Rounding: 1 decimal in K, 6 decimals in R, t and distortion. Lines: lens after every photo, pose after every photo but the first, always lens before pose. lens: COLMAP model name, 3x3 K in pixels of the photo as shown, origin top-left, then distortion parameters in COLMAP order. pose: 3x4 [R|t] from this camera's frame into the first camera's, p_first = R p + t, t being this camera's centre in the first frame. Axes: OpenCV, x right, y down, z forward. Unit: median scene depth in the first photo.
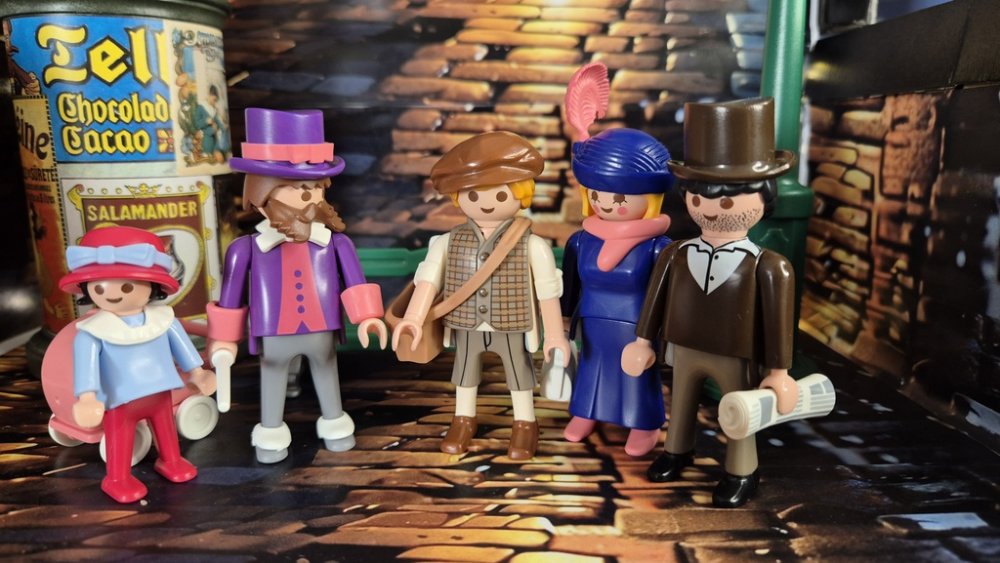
lens RADIAL K [[718.1, 0, 515.3], [0, 718.1, 283.4], [0, 0, 1]] dist [0.029057, -0.042401]
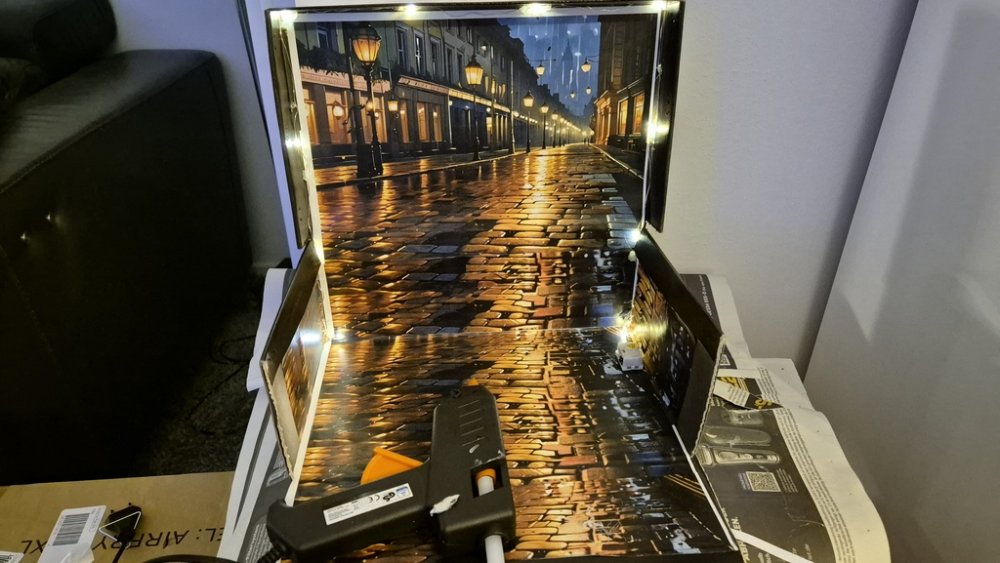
lens RADIAL K [[718.1, 0, 494.9], [0, 718.1, 288.9], [0, 0, 1]] dist [0.029057, -0.042401]
pose [[0.998319, -0.030033, 0.049562, -0.244505], [0.012564, 0.947059, 0.320813, -1.128301], [-0.056574, -0.319652, 0.945845, -1.602612]]
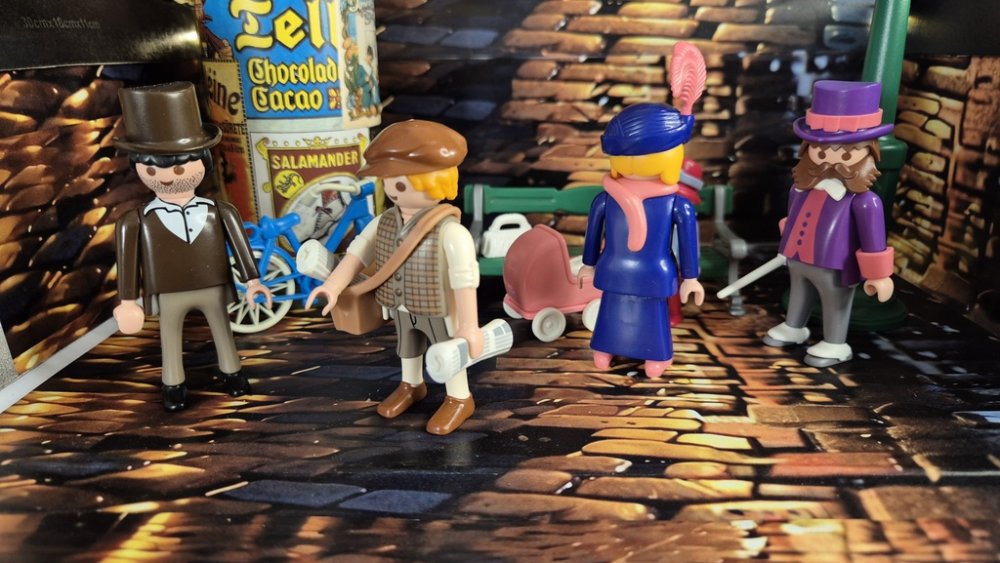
lens RADIAL K [[718.1, 0, 520.5], [0, 718.1, 294.0], [0, 0, 1]] dist [0.029057, -0.042401]
pose [[0.999551, 0.007772, -0.028951, -0.155947], [-0.004021, 0.991842, 0.127409, -0.032530], [0.029705, -0.127235, 0.991428, -0.184208]]
